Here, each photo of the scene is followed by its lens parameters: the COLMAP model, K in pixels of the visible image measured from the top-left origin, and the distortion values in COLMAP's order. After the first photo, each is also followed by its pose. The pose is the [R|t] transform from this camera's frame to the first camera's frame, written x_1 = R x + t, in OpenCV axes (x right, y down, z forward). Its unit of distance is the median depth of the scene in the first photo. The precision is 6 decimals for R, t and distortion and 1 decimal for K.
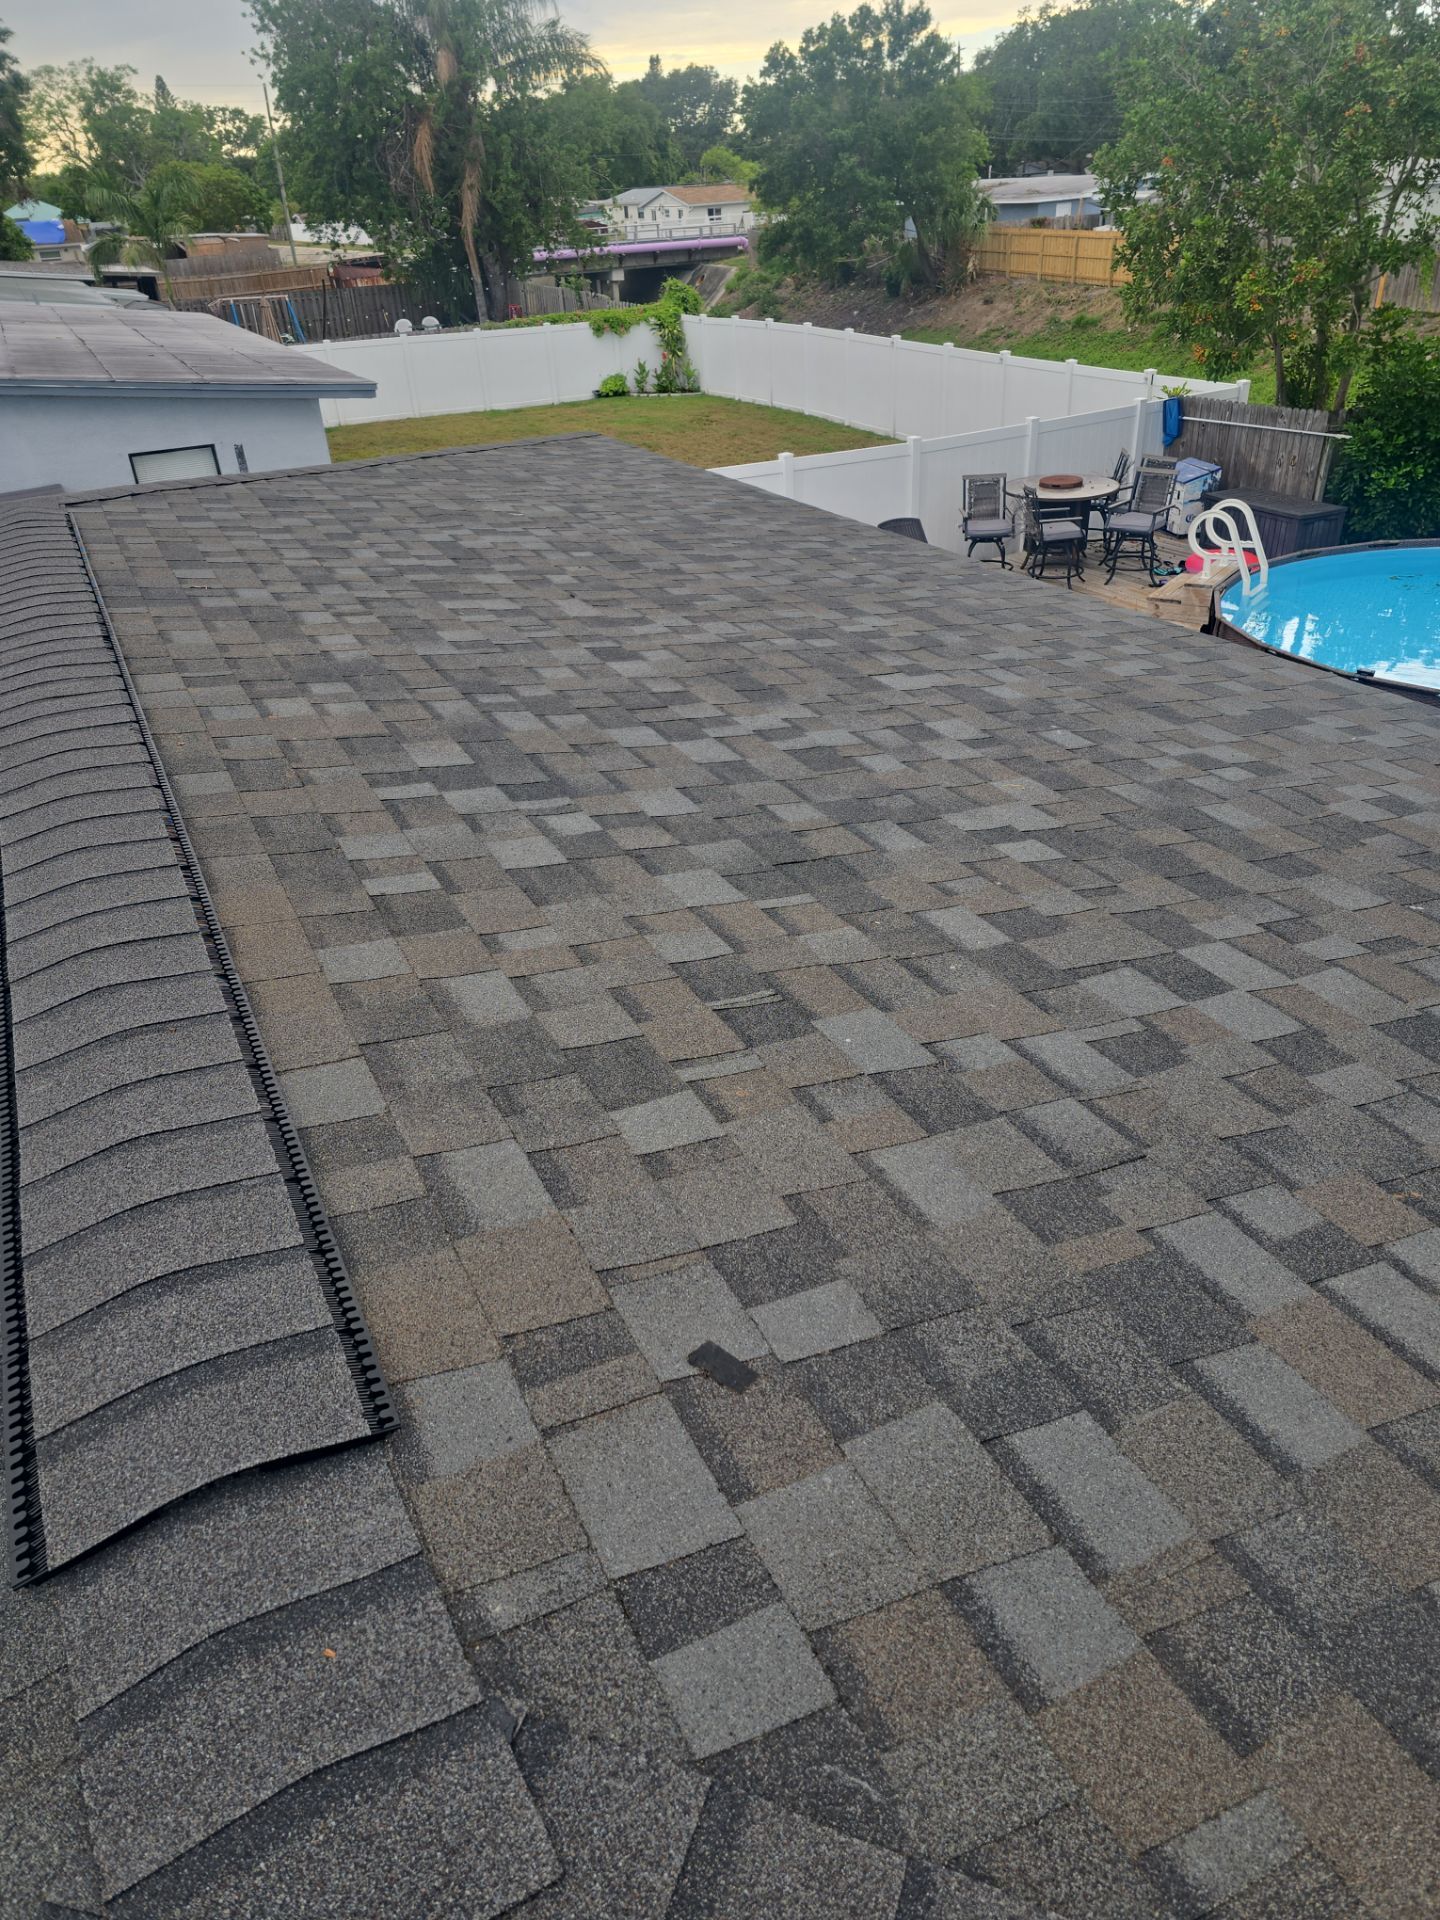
lens RADIAL K [[1299.4, 0, 729.7], [0, 1299.4, 949.2], [0, 0, 1]] dist [0.065427, -0.055870]
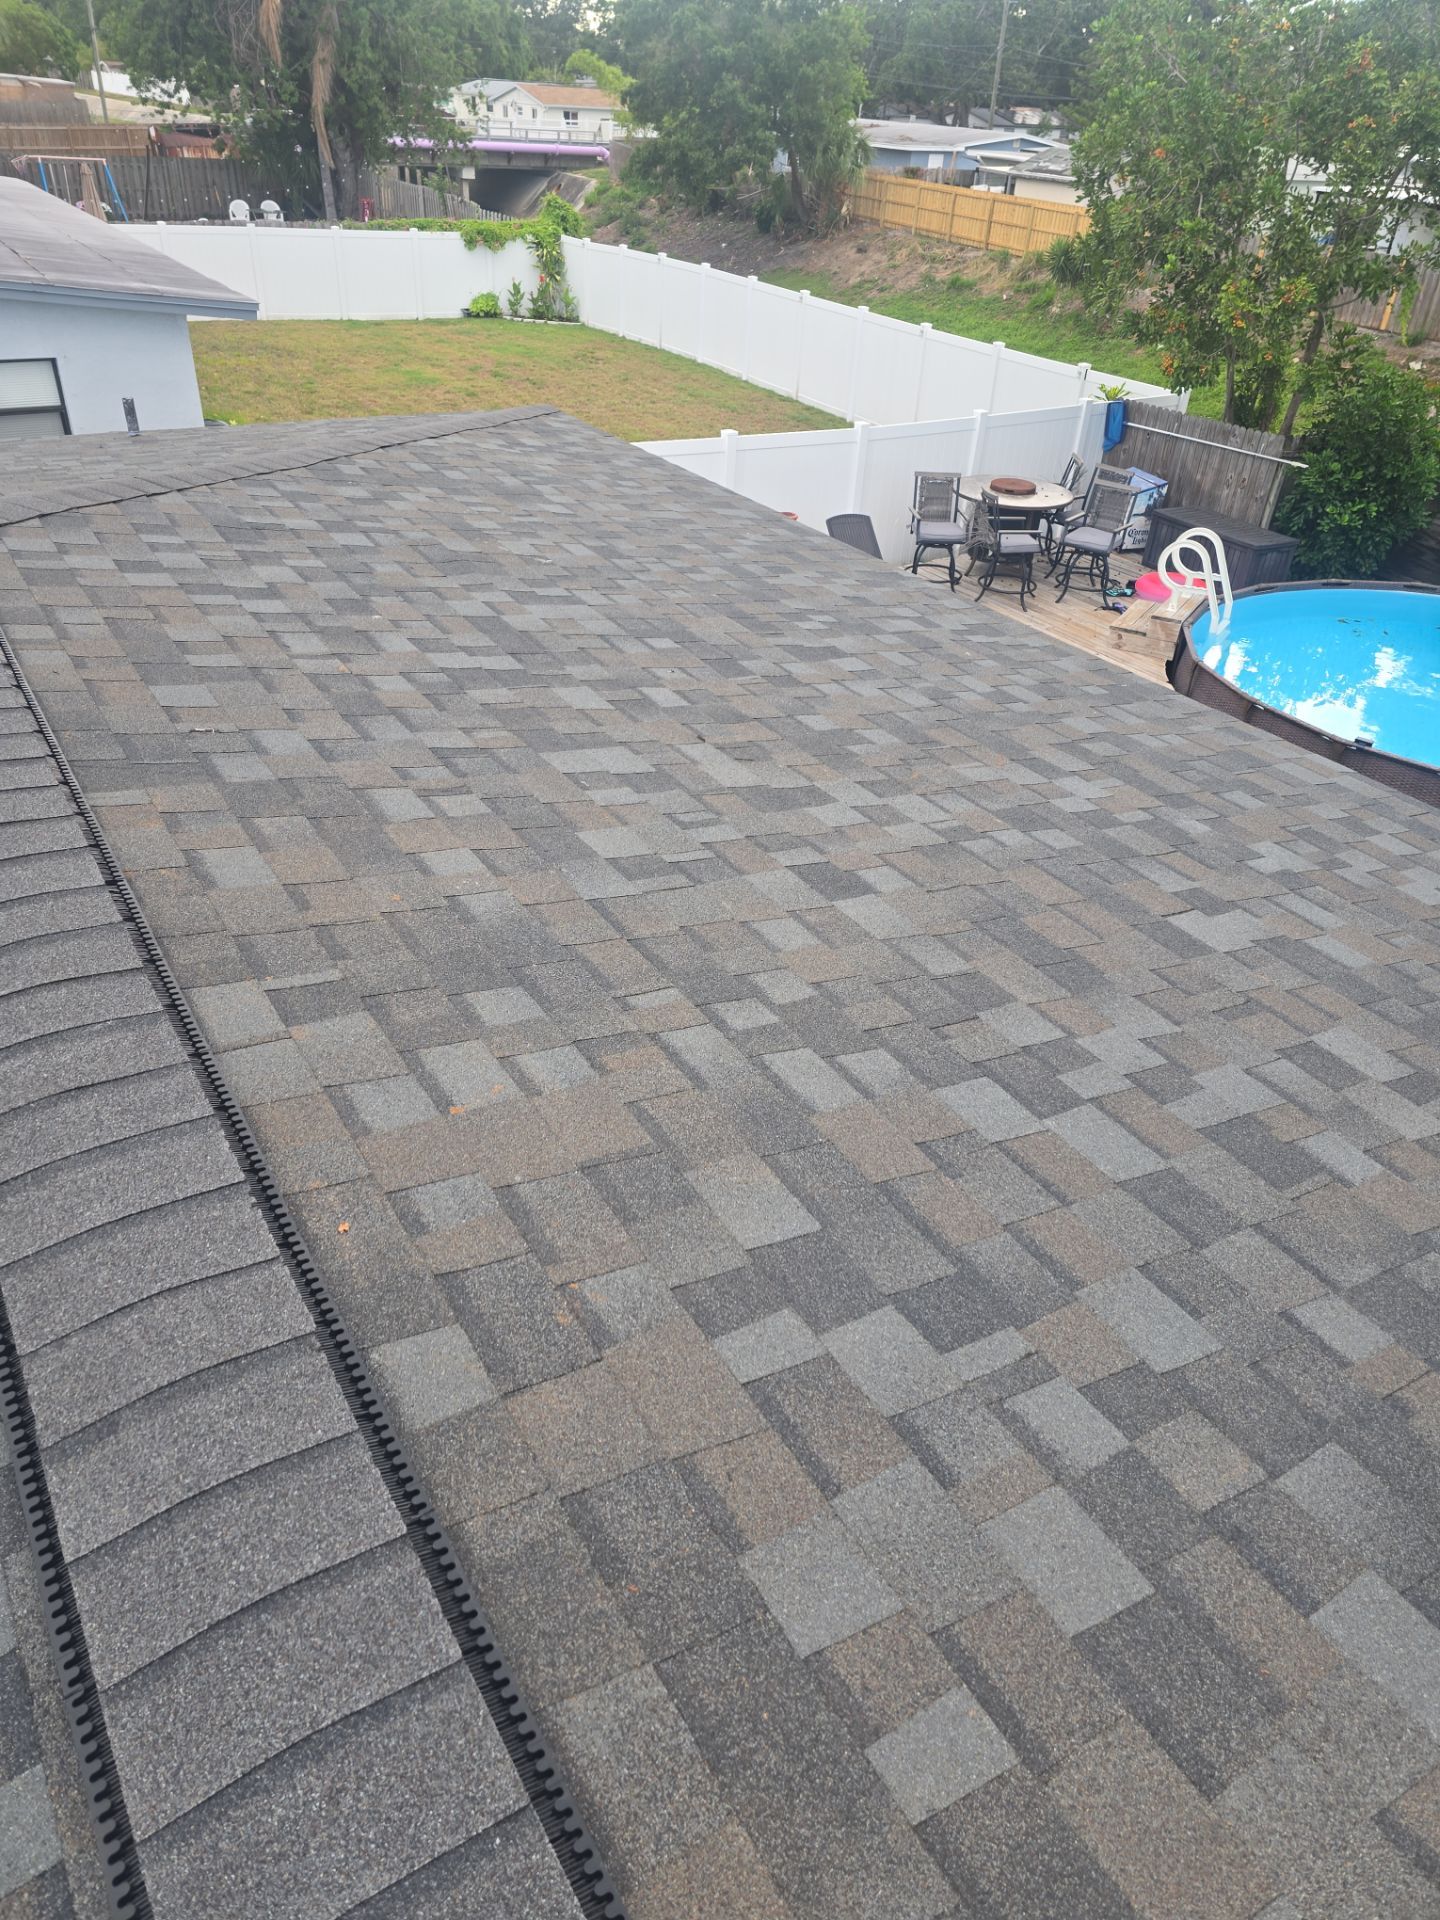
lens RADIAL K [[1299.4, 0, 729.6], [0, 1299.4, 947.7], [0, 0, 1]] dist [0.065427, -0.055870]
pose [[0.989488, 0.035363, 0.140226, -0.069655], [-0.042086, 0.998088, 0.045273, -0.063352], [-0.138357, -0.050698, 0.989084, 0.089046]]
